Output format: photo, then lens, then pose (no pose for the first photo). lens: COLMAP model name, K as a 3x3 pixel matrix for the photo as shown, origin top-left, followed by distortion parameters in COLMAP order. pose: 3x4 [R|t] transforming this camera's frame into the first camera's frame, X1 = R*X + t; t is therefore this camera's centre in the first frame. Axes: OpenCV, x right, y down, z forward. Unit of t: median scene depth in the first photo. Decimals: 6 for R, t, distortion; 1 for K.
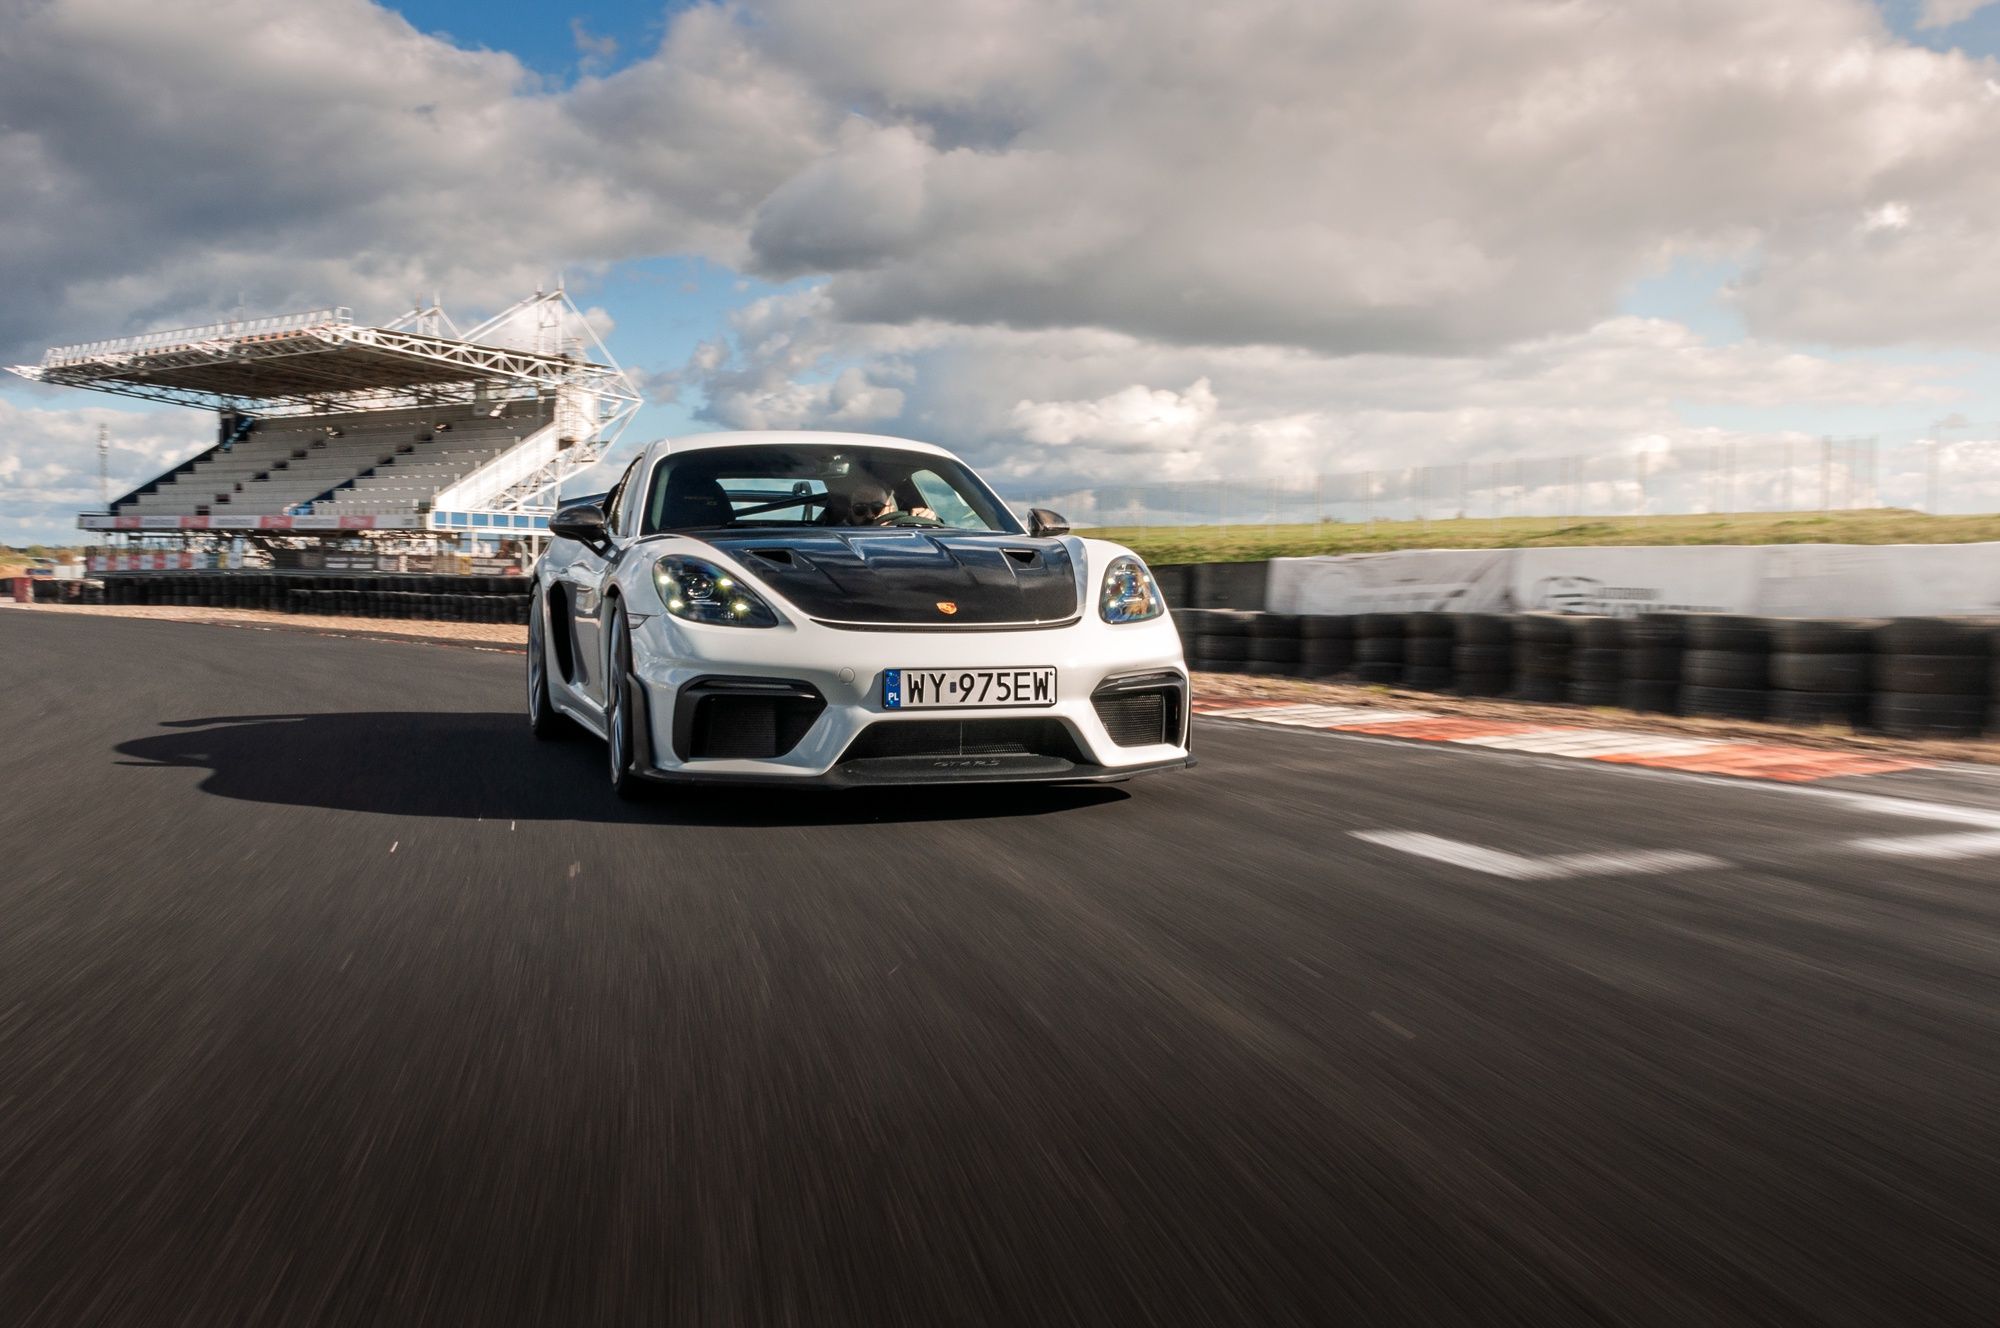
lens RADIAL K [[10210.9, 0, 1000.0], [0, 10210.9, 664.0], [0, 0, 1]] dist [-0.479588, -4.503435]
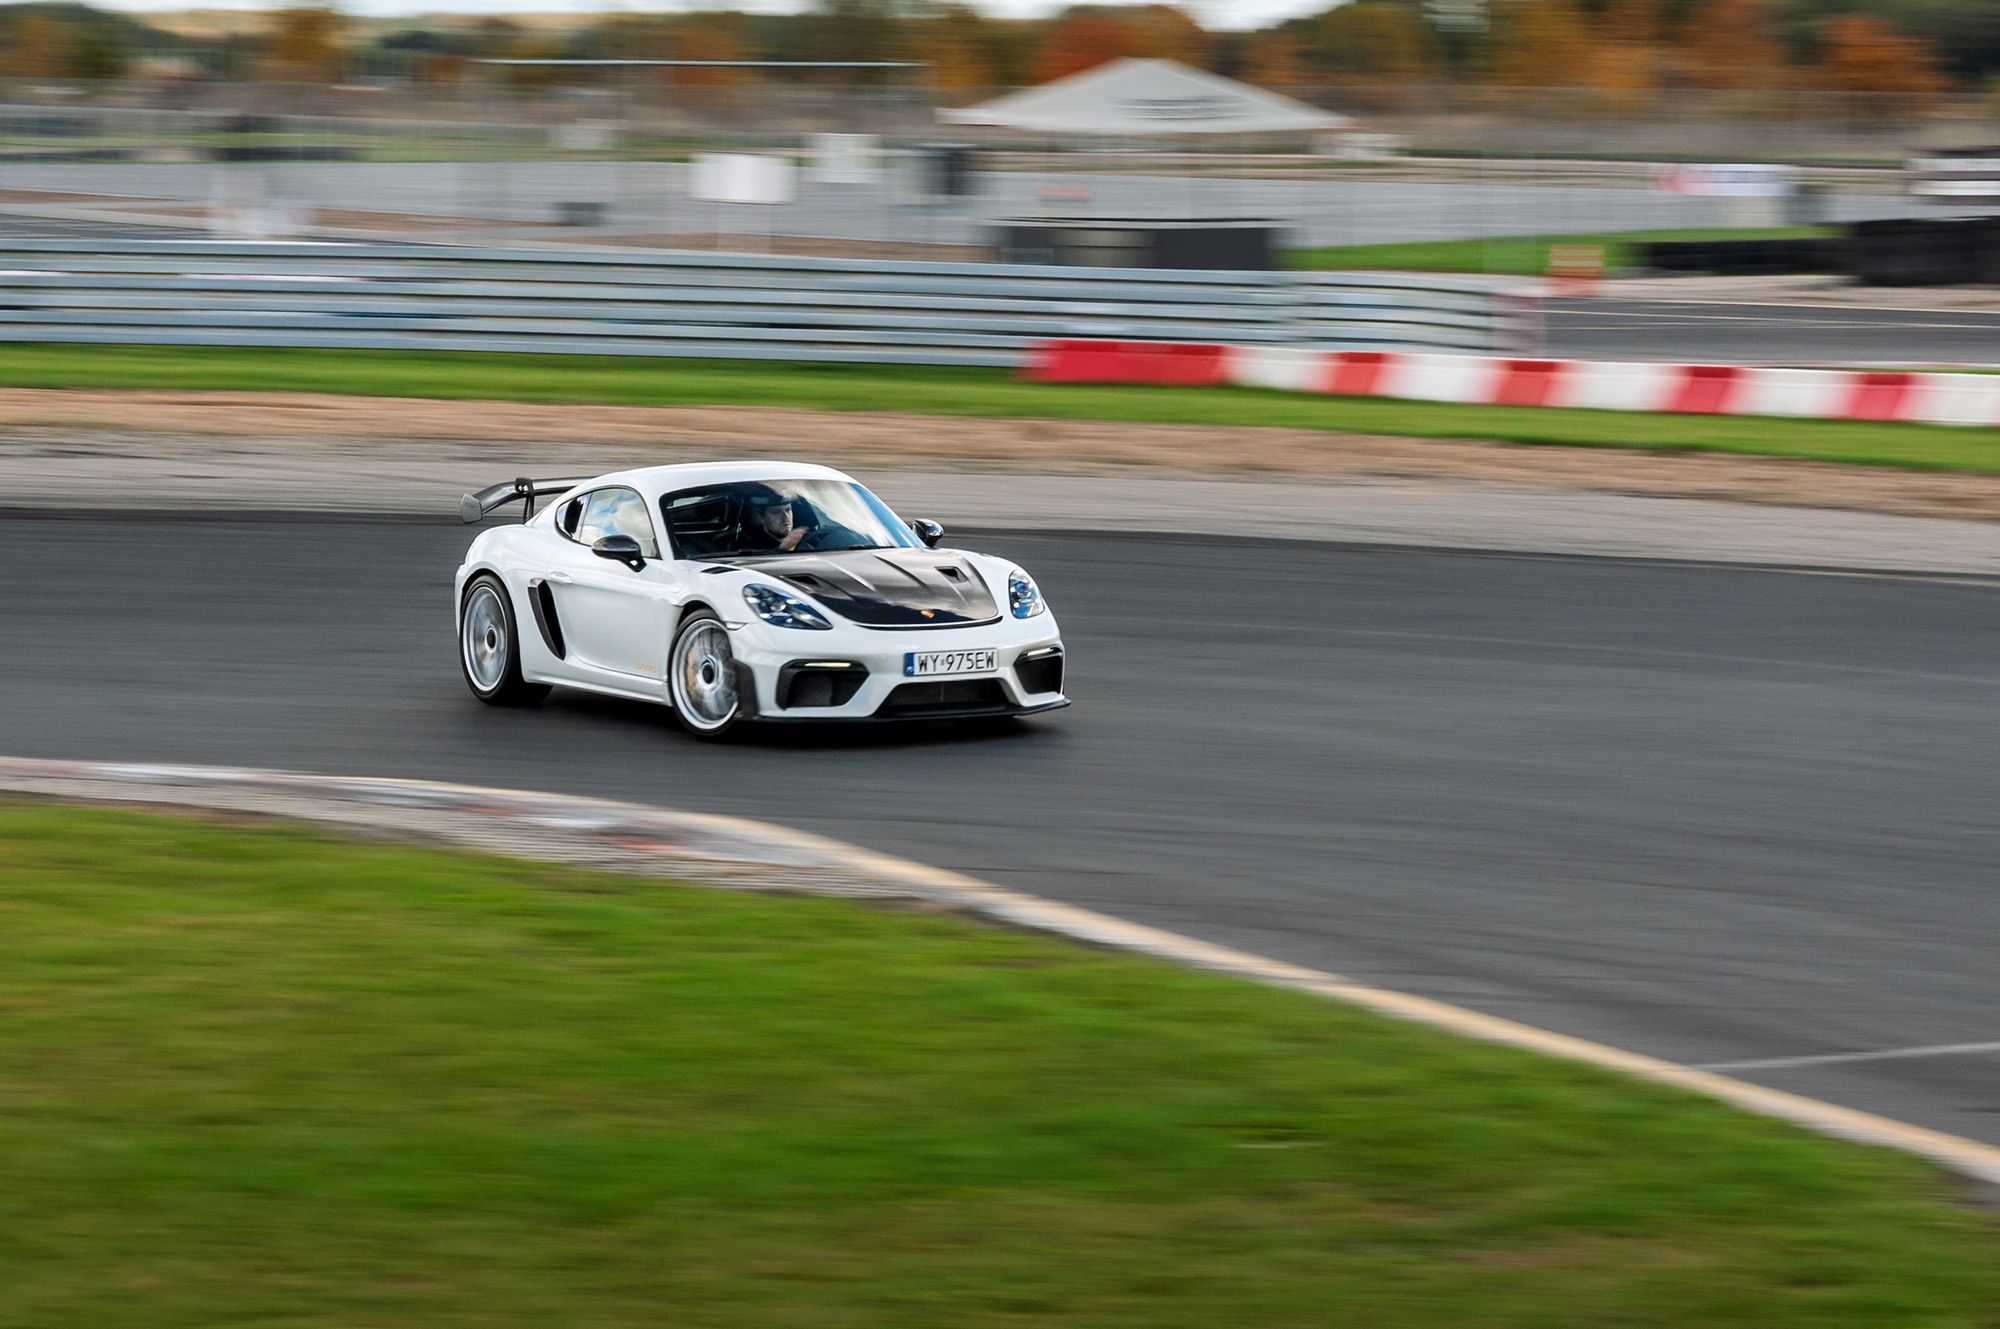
lens RADIAL K [[10210.9, 0, 1000.0], [0, 10210.9, 664.5], [0, 0, 1]] dist [-0.479588, -4.503435]
pose [[0.999413, -0.026300, 0.021945, -0.031592], [0.026206, 0.999646, 0.004560, -0.004779], [-0.022057, -0.003982, 0.999749, -0.698770]]
